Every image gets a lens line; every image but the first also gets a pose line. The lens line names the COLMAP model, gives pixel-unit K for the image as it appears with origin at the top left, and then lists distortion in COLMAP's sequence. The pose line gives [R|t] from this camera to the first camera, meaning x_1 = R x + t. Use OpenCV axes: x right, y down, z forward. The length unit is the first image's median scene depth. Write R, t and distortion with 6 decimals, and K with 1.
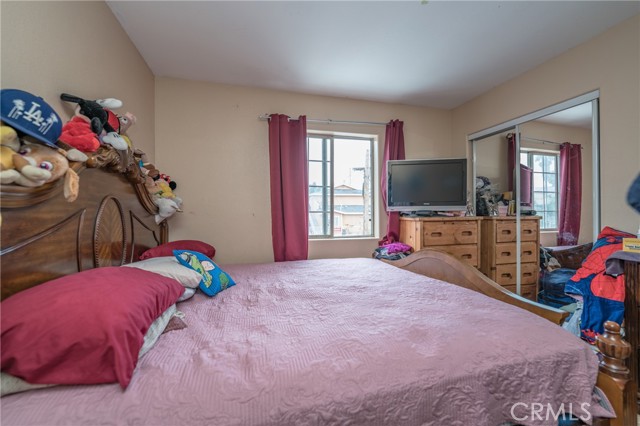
lens RADIAL K [[261.3, 0, 320.6], [0, 261.3, 211.4], [0, 0, 1]] dist [-0.002952, -0.000187]
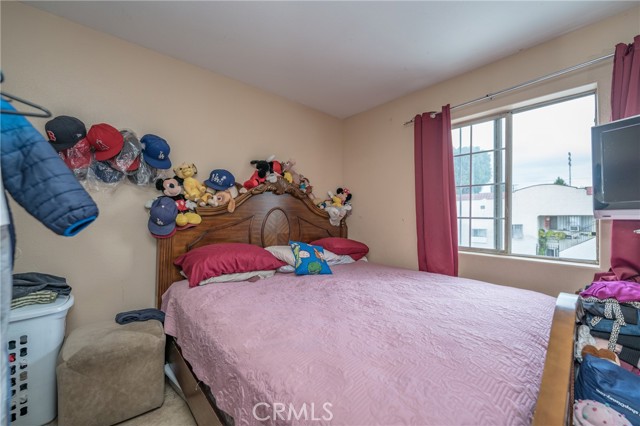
lens RADIAL K [[261.3, 0, 320.6], [0, 261.3, 211.4], [0, 0, 1]] dist [-0.002952, -0.000187]
pose [[0.424305, -0.004685, -0.905507, 0.527877], [-0.003856, 0.999968, -0.006981, -0.011946], [0.905511, 0.006454, 0.424274, 0.264286]]
